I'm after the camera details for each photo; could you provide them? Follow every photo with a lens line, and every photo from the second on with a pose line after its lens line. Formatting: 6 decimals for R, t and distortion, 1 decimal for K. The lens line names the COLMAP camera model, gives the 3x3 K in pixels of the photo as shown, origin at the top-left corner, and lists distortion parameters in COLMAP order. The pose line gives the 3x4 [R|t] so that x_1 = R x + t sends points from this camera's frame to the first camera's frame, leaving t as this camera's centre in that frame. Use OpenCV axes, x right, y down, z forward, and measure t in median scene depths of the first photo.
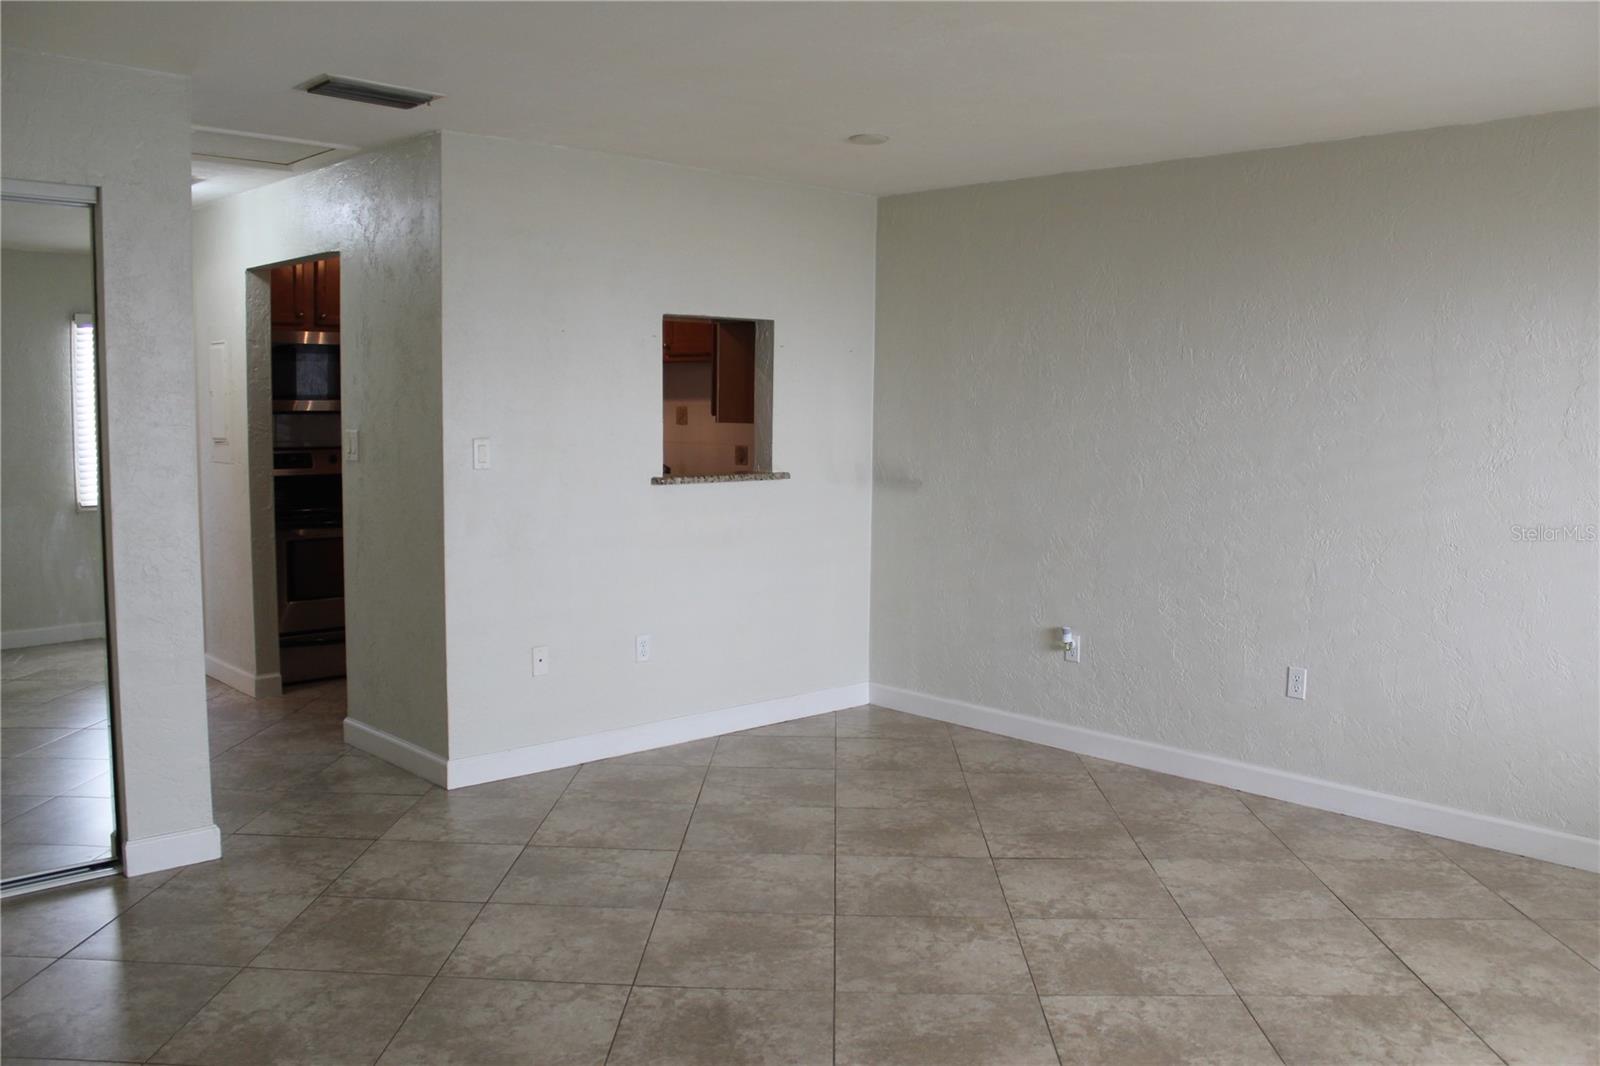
lens RADIAL K [[1325.5, 0, 800.0], [0, 1325.5, 533.0], [0, 0, 1]] dist [-0.146915, 0.136483]
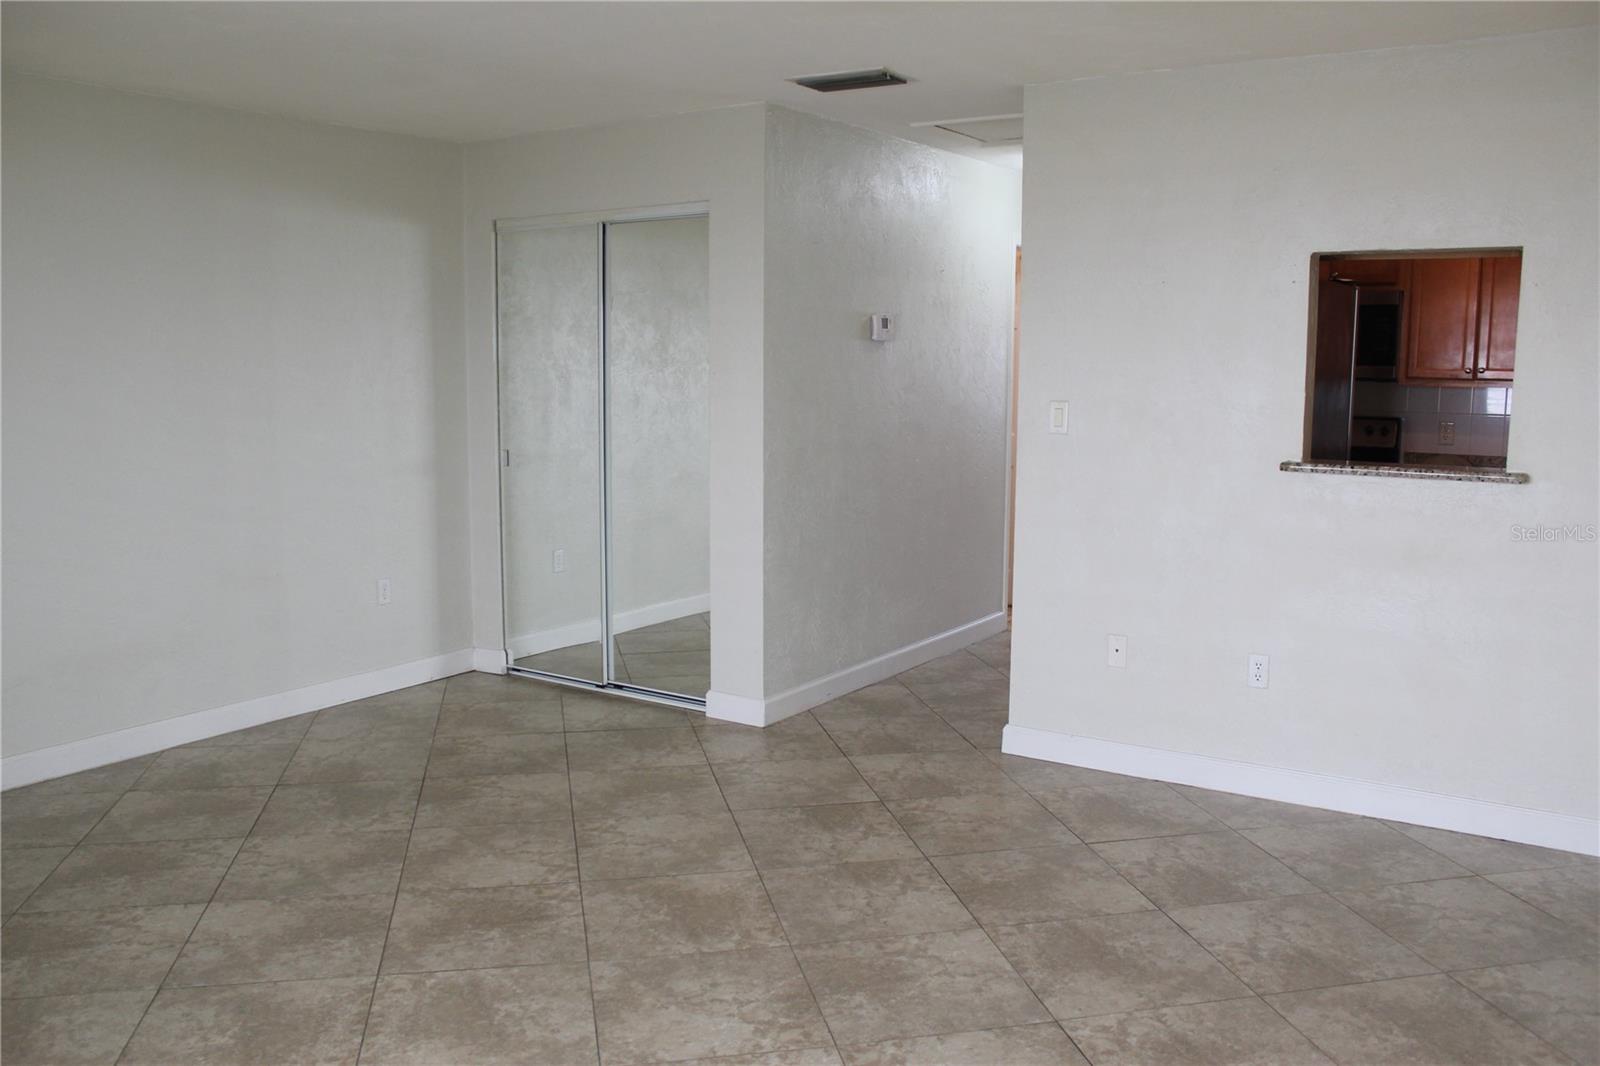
lens RADIAL K [[1325.5, 0, 800.0], [0, 1325.5, 533.0], [0, 0, 1]] dist [-0.146915, 0.136483]
pose [[0.231289, 0.118405, -0.965653, 0.675916], [-0.099740, 0.990222, 0.097528, -0.054150], [0.967759, 0.073757, 0.240837, 0.624225]]
